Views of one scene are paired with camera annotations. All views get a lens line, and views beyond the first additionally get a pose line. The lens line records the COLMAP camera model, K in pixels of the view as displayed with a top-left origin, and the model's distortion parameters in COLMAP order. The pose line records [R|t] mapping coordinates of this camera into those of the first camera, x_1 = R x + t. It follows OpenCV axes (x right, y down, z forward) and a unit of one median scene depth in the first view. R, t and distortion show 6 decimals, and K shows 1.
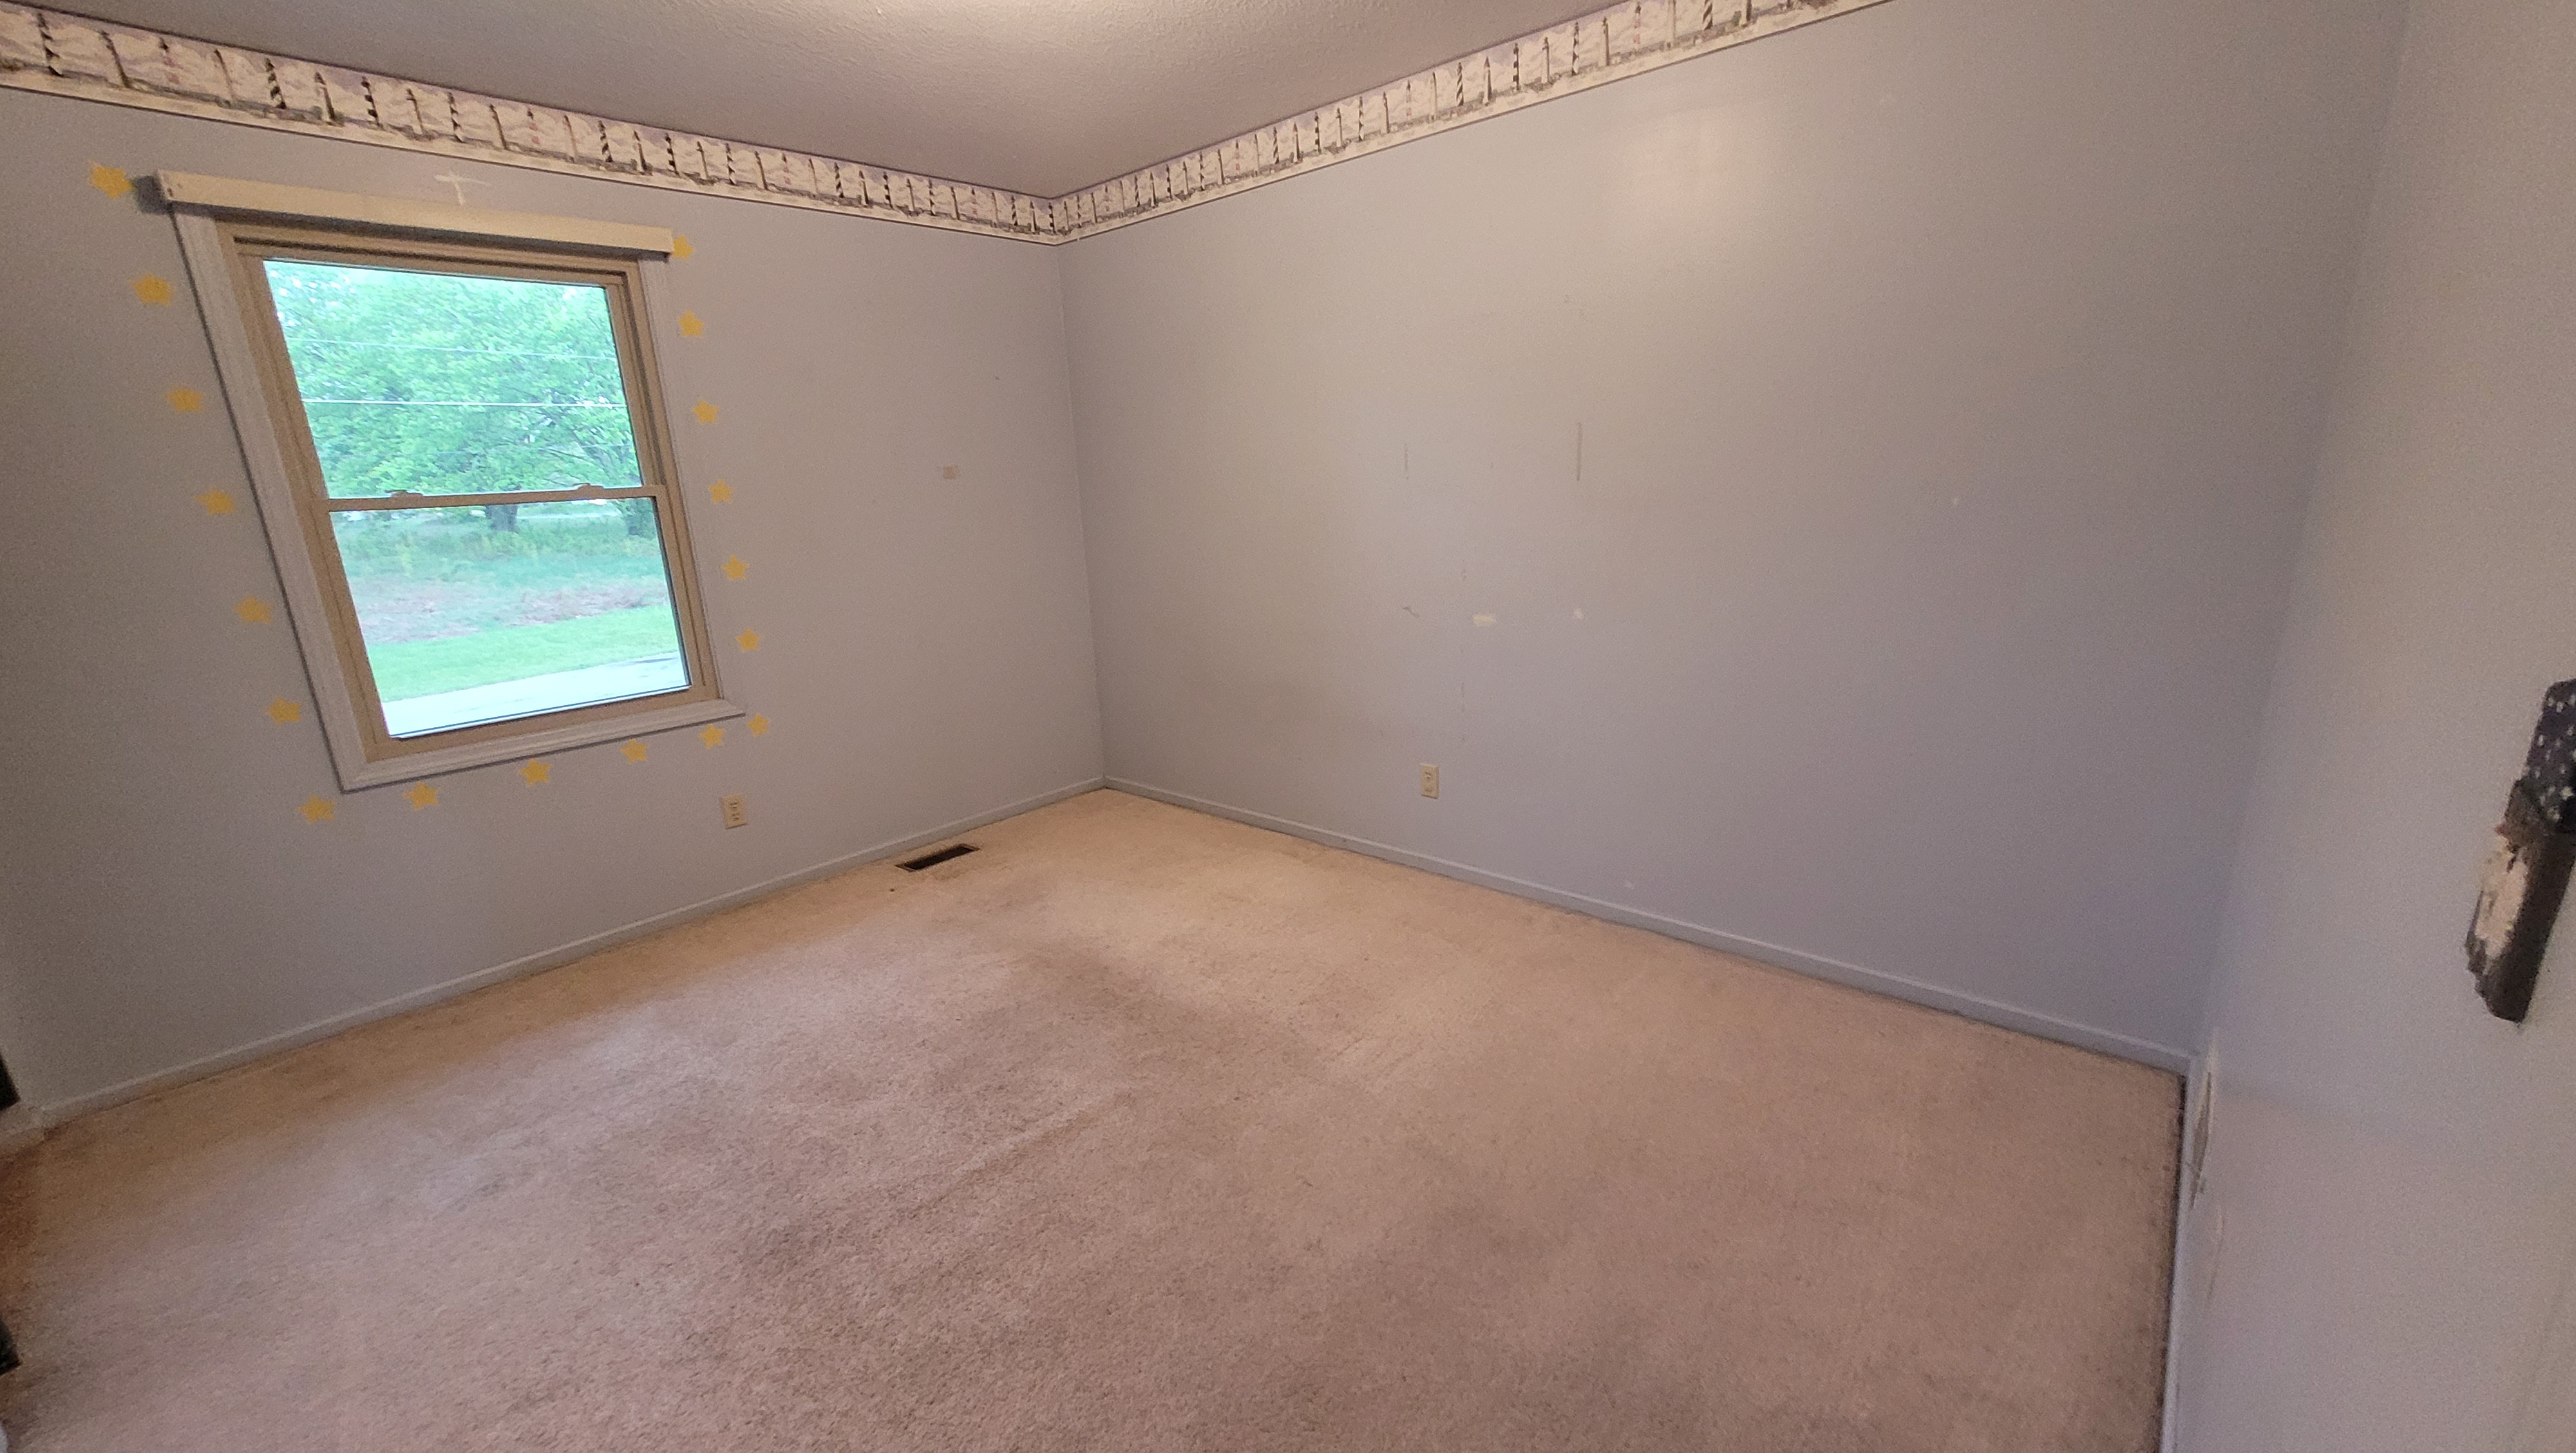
lens RADIAL K [[1013.5, 0, 1289.2], [0, 1013.5, 736.6], [0, 0, 1]] dist [0.005771, 0.000065]
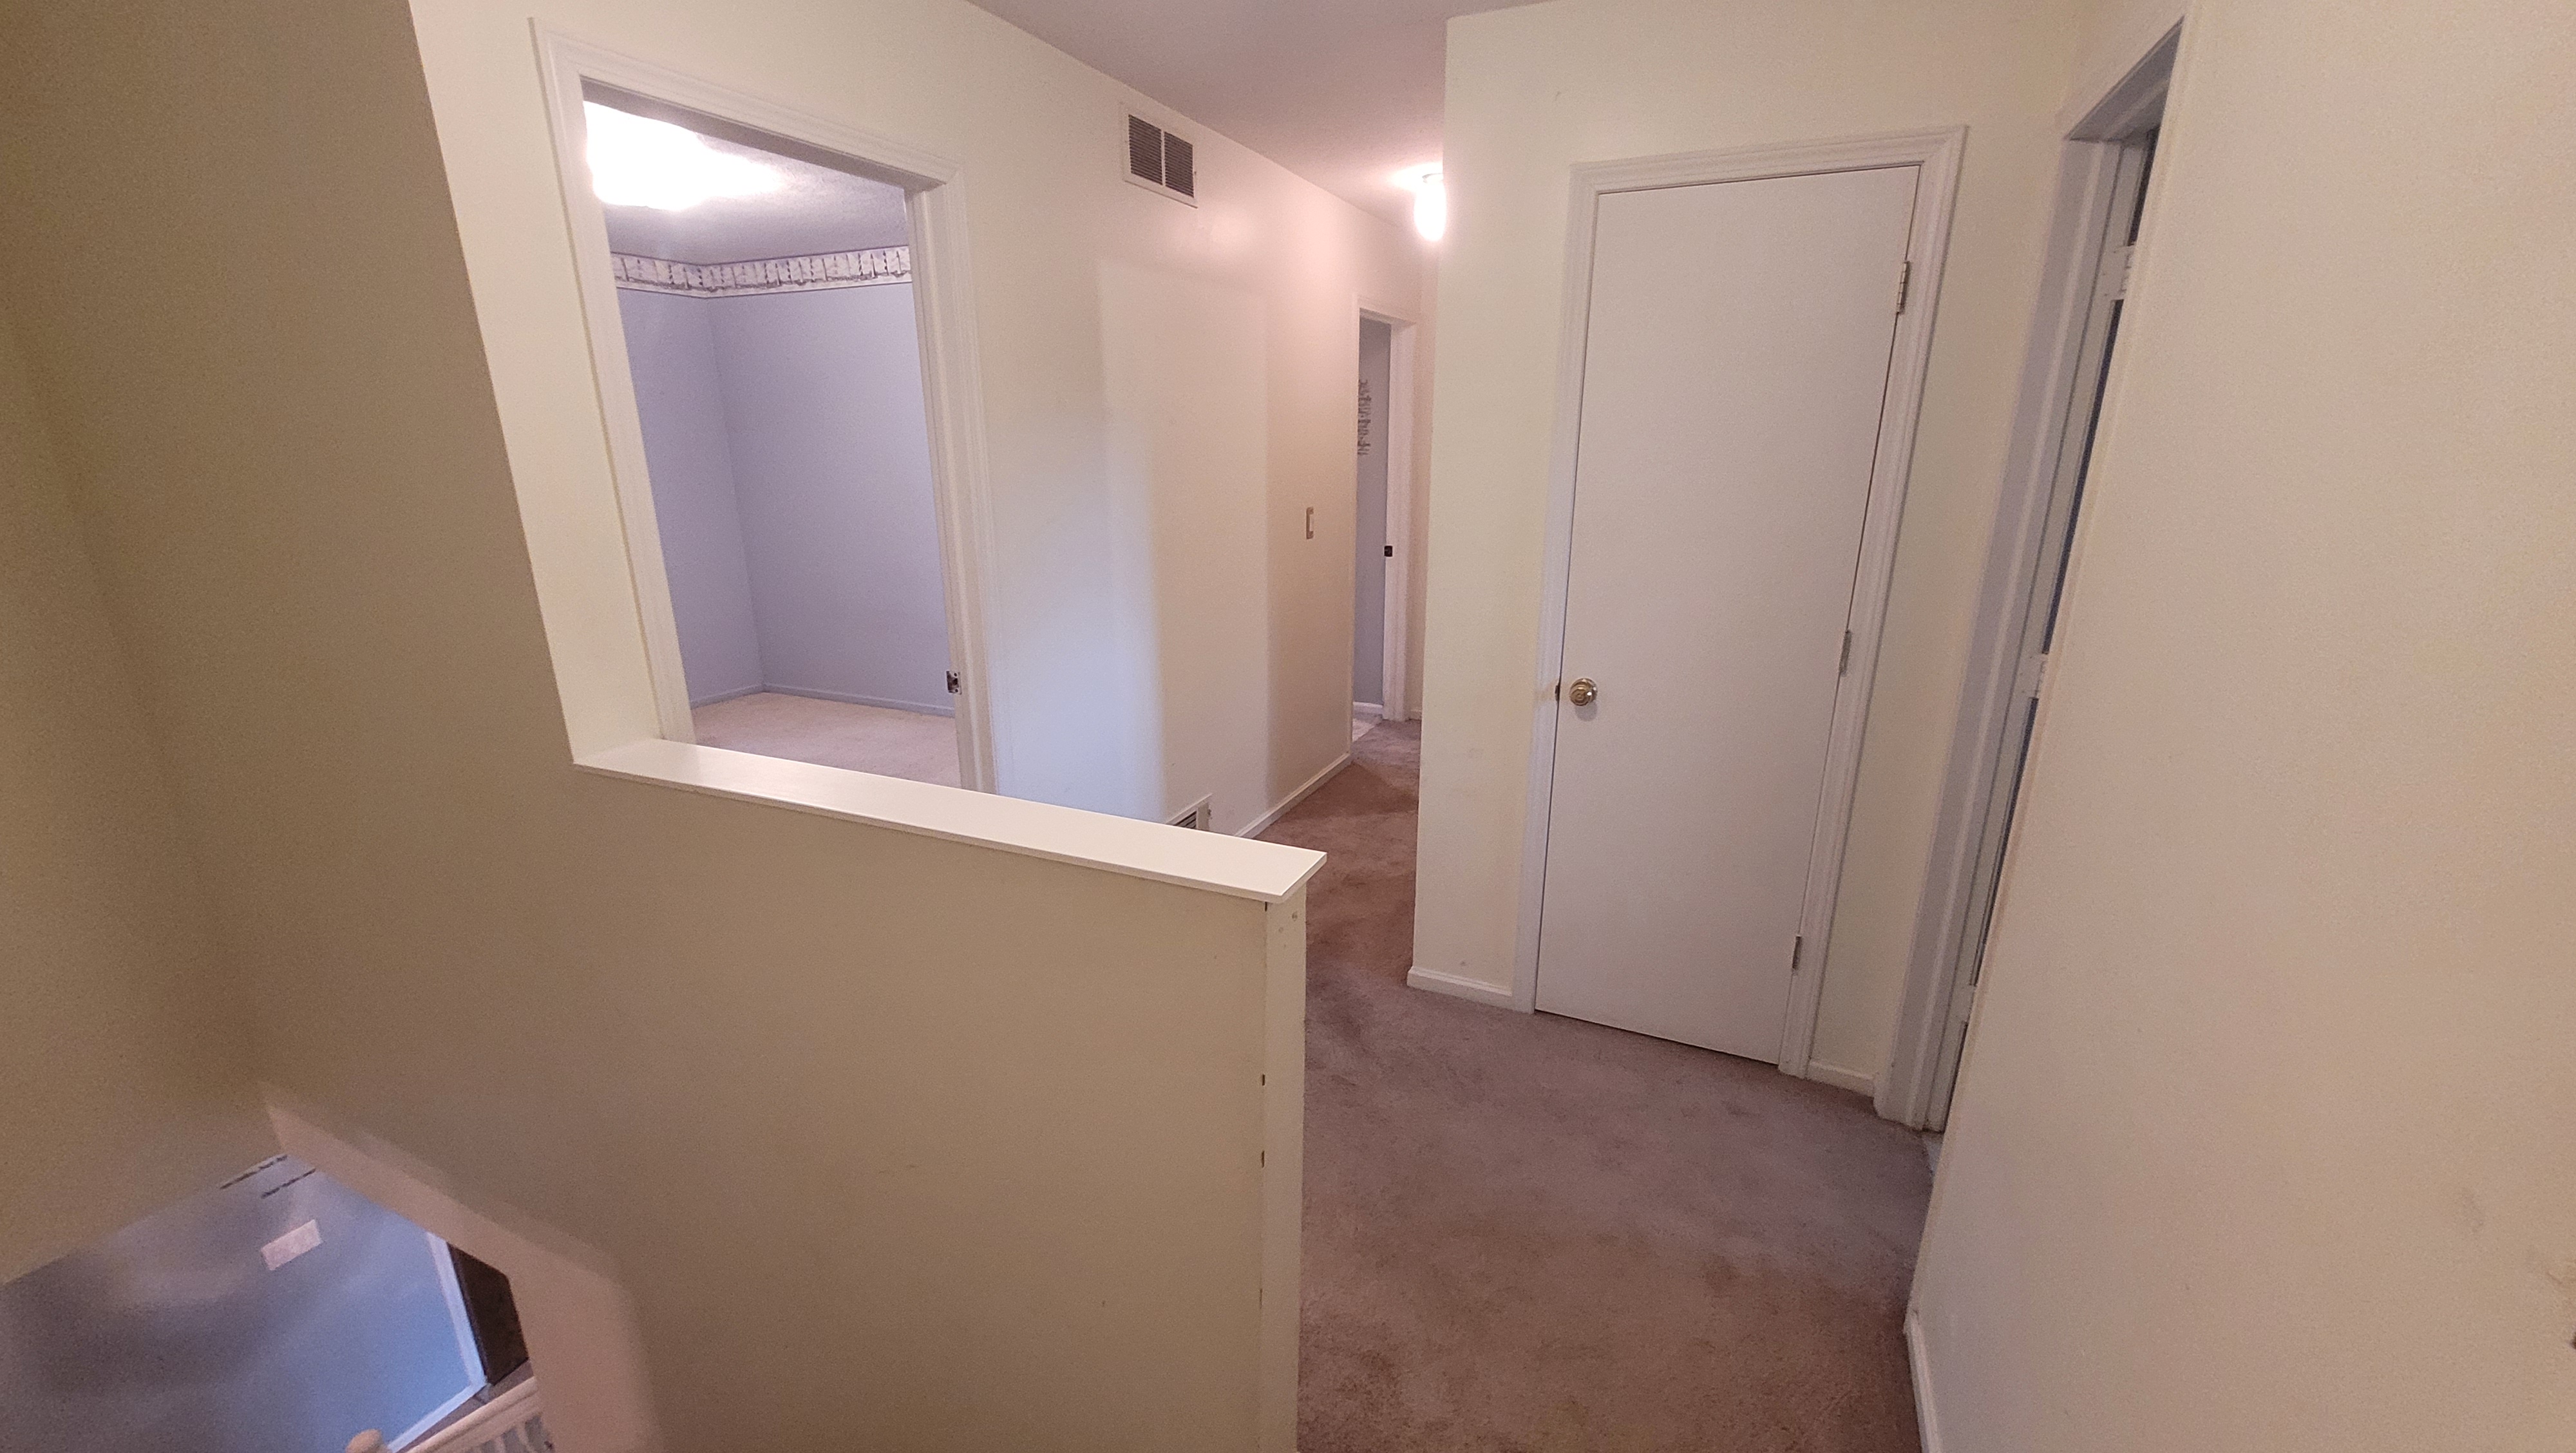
lens RADIAL K [[1013.5, 0, 1292.3], [0, 1013.5, 726.3], [0, 0, 1]] dist [0.005771, 0.000065]
pose [[0.956202, -0.039405, 0.290042, 0.147900], [0.034292, 0.999154, 0.022691, 0.132294], [-0.290691, -0.011751, 0.956745, -0.749553]]
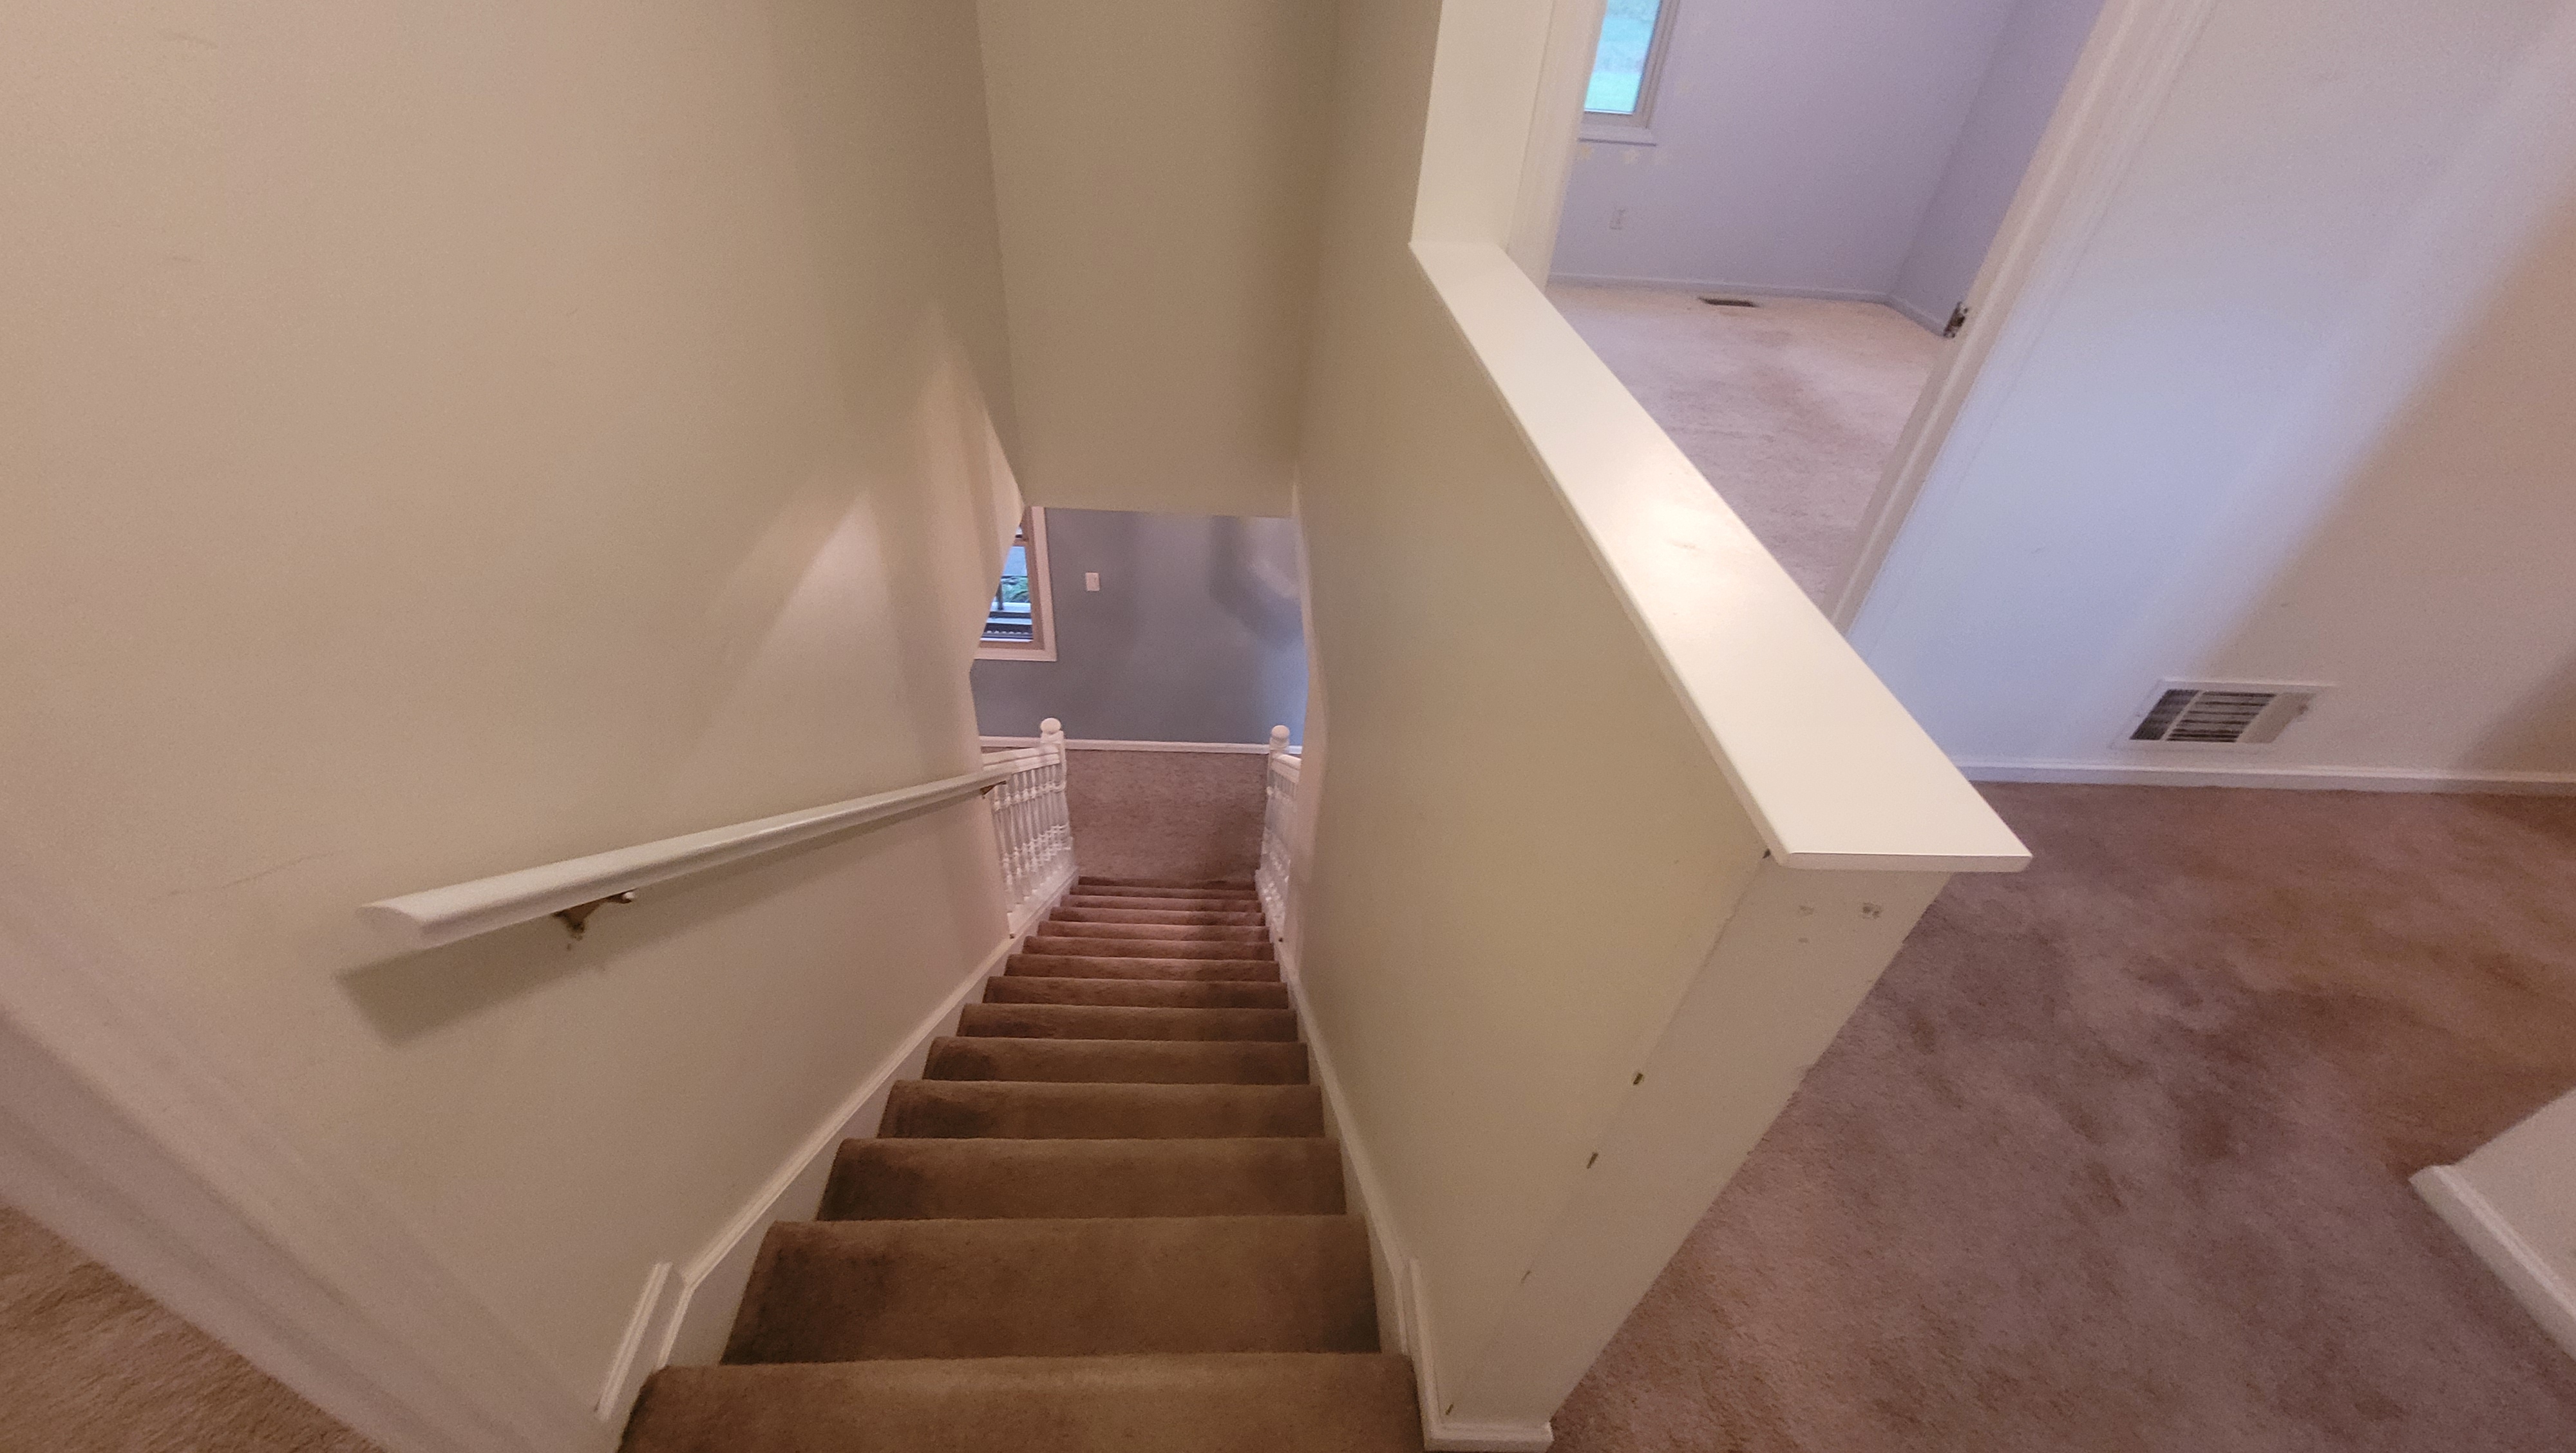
lens RADIAL K [[1013.5, 0, 1289.1], [0, 1013.5, 736.4], [0, 0, 1]] dist [0.005771, 0.000065]
pose [[0.693765, 0.524209, -0.493857, 0.262246], [-0.279992, 0.828094, 0.485659, 0.126804], [0.663547, -0.198658, 0.721277, -0.571522]]
